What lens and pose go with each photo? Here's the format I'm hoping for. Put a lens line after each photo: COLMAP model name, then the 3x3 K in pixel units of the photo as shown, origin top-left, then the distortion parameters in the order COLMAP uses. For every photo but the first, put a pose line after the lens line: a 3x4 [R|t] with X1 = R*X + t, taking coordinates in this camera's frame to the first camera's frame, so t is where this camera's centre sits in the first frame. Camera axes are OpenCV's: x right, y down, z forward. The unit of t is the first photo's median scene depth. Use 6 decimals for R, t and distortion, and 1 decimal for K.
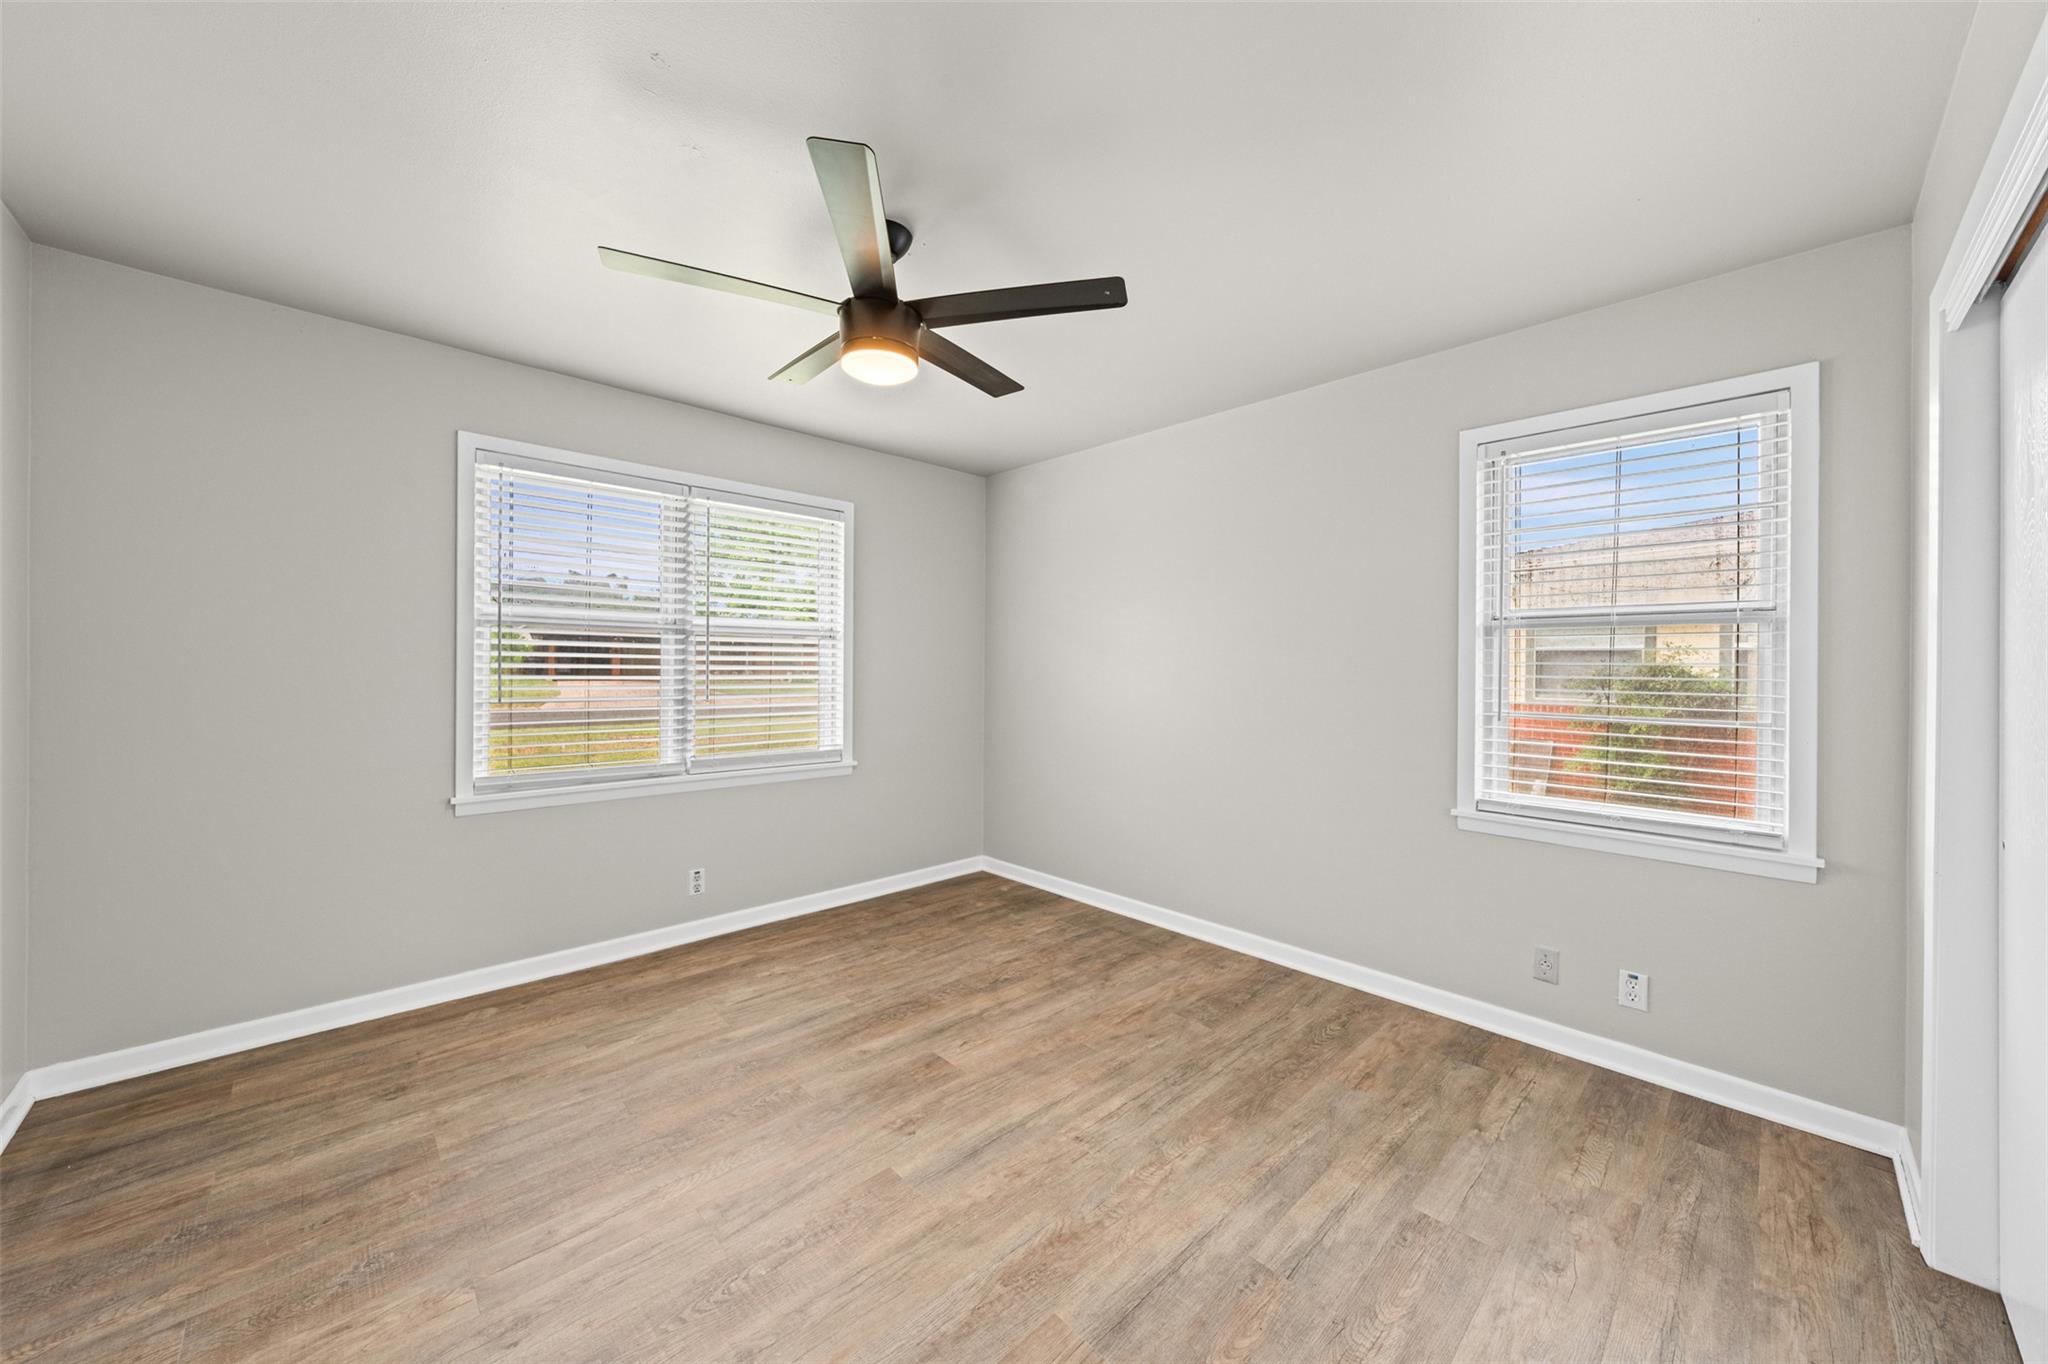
lens RADIAL K [[742.4, 0, 1023.5], [0, 742.4, 674.7], [0, 0, 1]] dist [-0.001327, -0.000053]
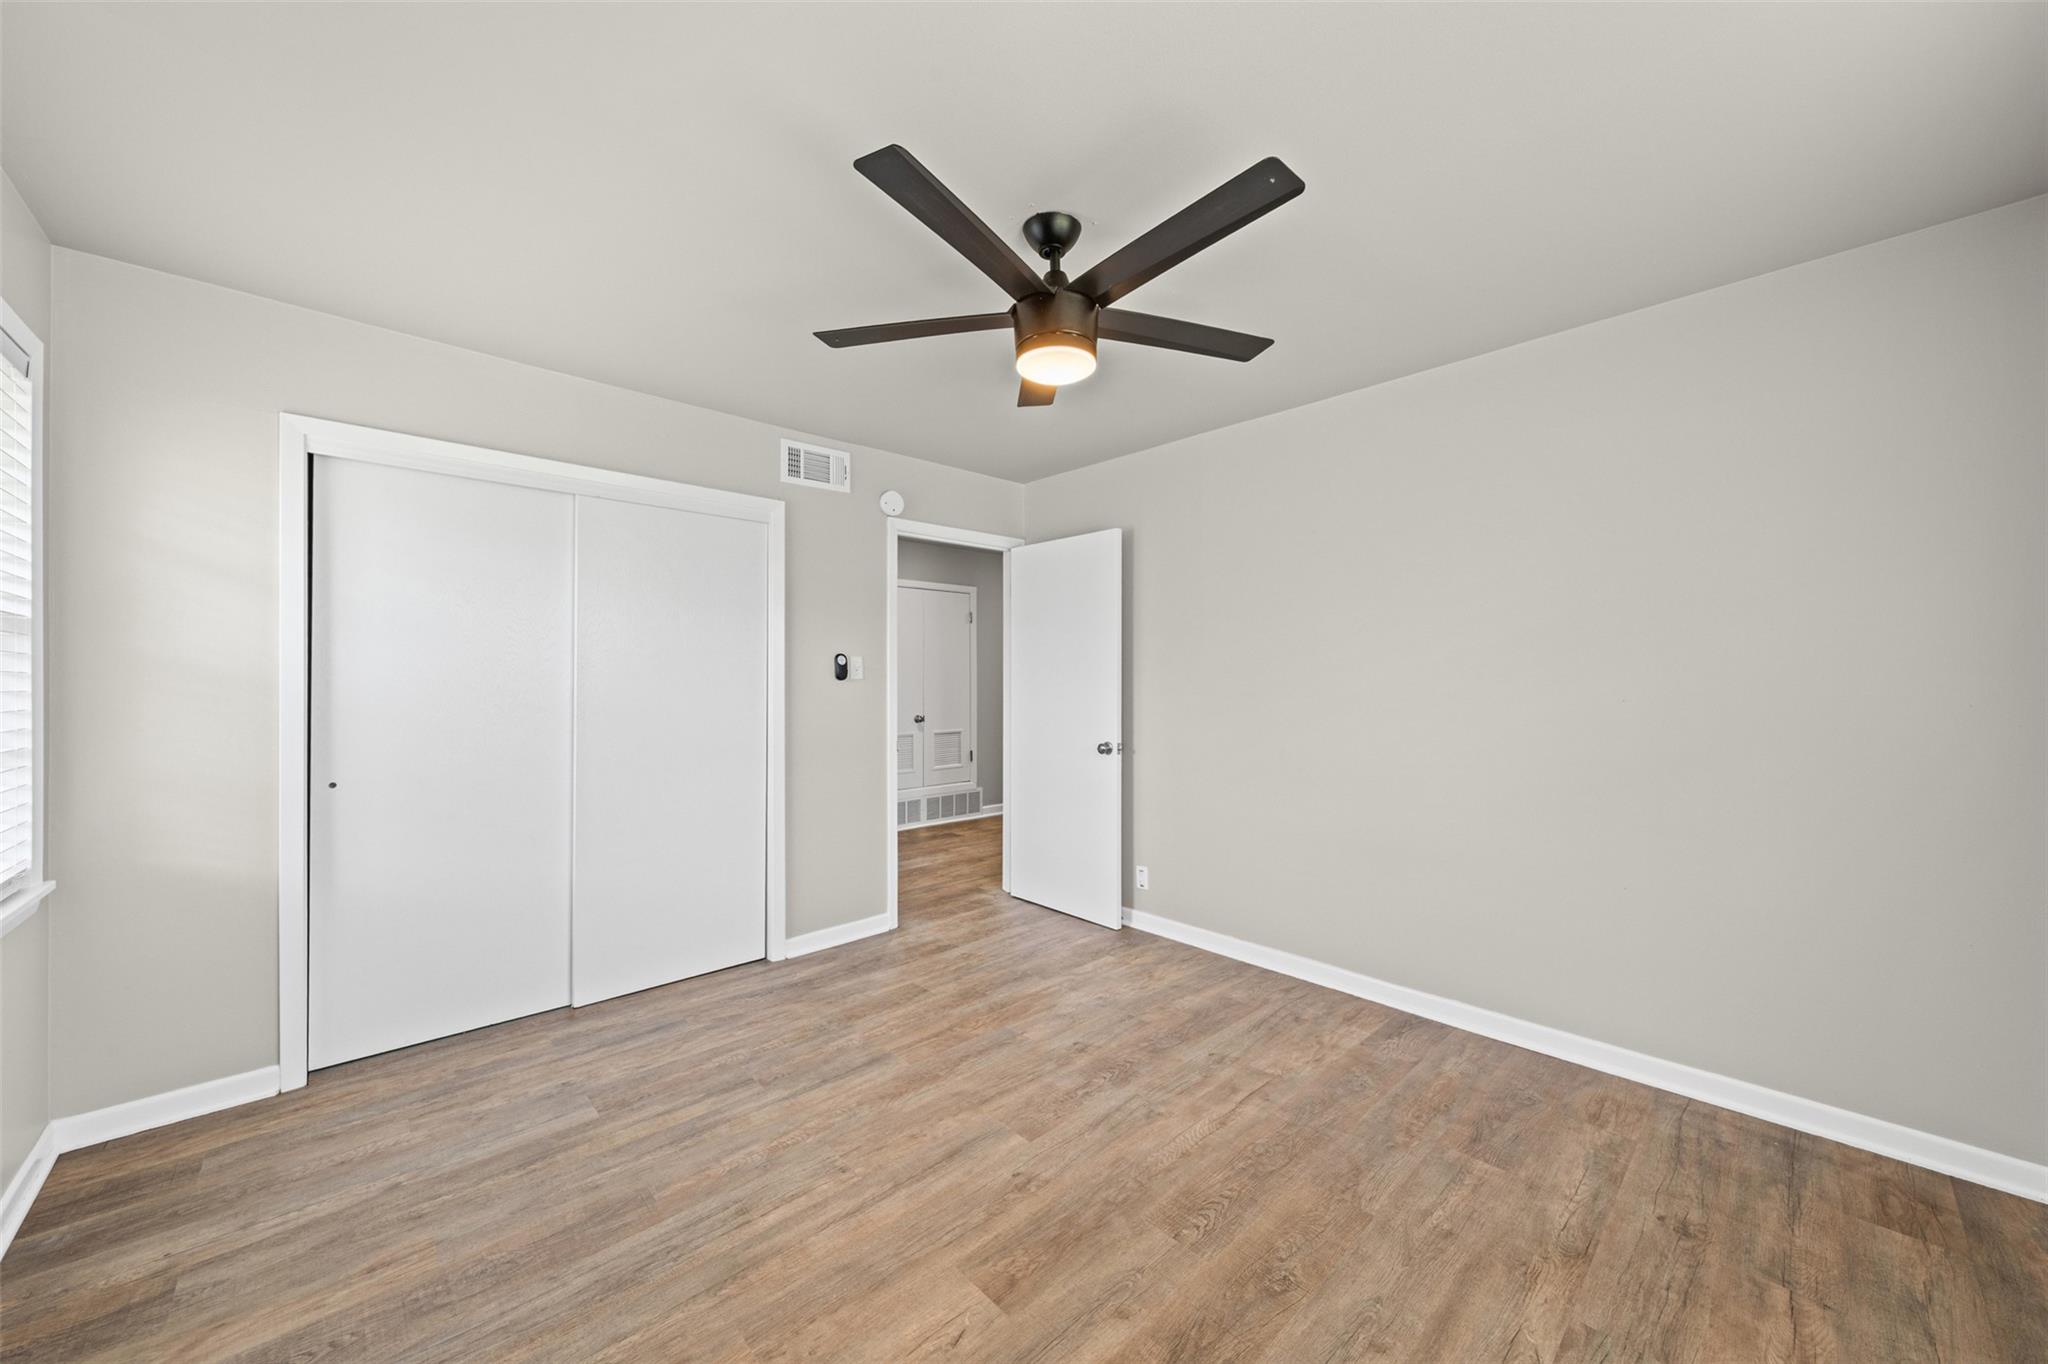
lens RADIAL K [[742.4, 0, 1016.2], [0, 742.4, 679.1], [0, 0, 1]] dist [-0.001327, -0.000053]
pose [[-0.999719, -0.007557, 0.022490, -0.170040], [-0.007304, 0.999909, 0.011306, -0.025803], [-0.022573, 0.011139, -0.999683, 1.974051]]
